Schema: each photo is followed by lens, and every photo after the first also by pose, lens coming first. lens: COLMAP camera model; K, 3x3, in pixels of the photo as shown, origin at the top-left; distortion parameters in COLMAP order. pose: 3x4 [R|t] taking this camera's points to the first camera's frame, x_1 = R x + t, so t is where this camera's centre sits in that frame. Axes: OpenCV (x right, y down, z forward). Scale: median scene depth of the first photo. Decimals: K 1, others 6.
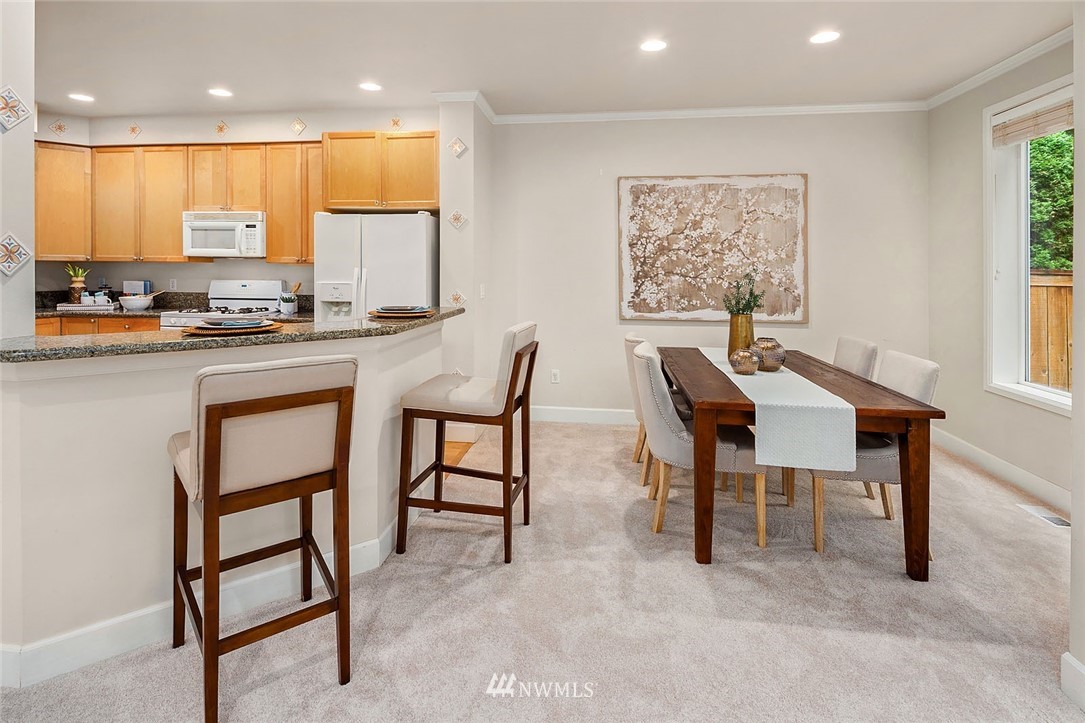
lens RADIAL K [[531.8, 0, 530.5], [0, 531.8, 272.7], [0, 0, 1]] dist [0.006738, -0.005752]
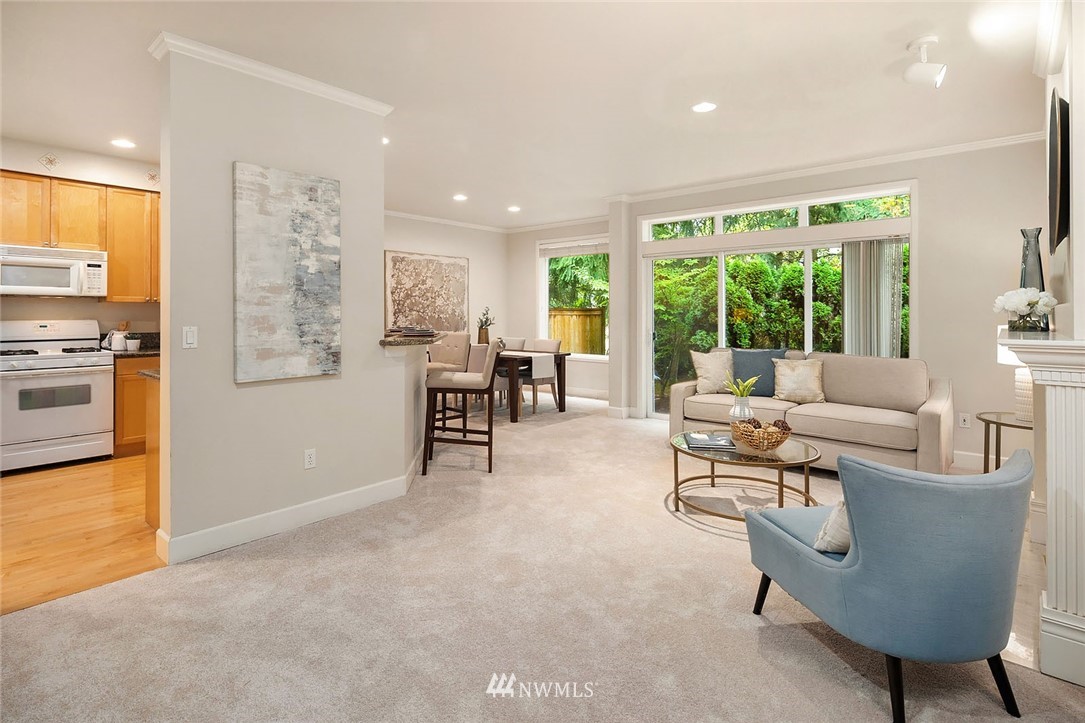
lens RADIAL K [[531.8, 0, 532.4], [0, 531.8, 320.2], [0, 0, 1]] dist [0.006738, -0.005752]
pose [[0.552207, -0.021230, 0.833437, -0.943054], [0.010716, 0.999774, 0.018367, 0.006558], [-0.833638, -0.001211, 0.552309, -0.257470]]
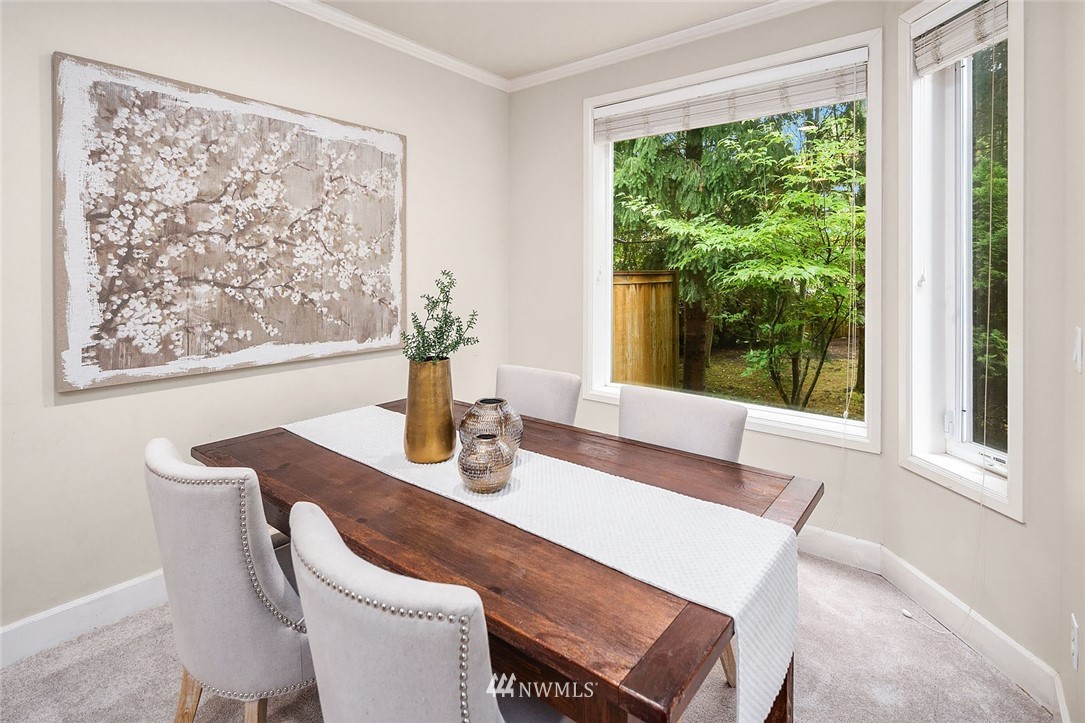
lens RADIAL K [[531.8, 0, 535.9], [0, 531.8, 264.1], [0, 0, 1]] dist [0.006738, -0.005752]
pose [[0.519350, 0.005057, 0.854547, 0.005489], [0.008288, 0.999906, -0.010954, -0.006092], [-0.854521, 0.012771, 0.519259, 0.471367]]
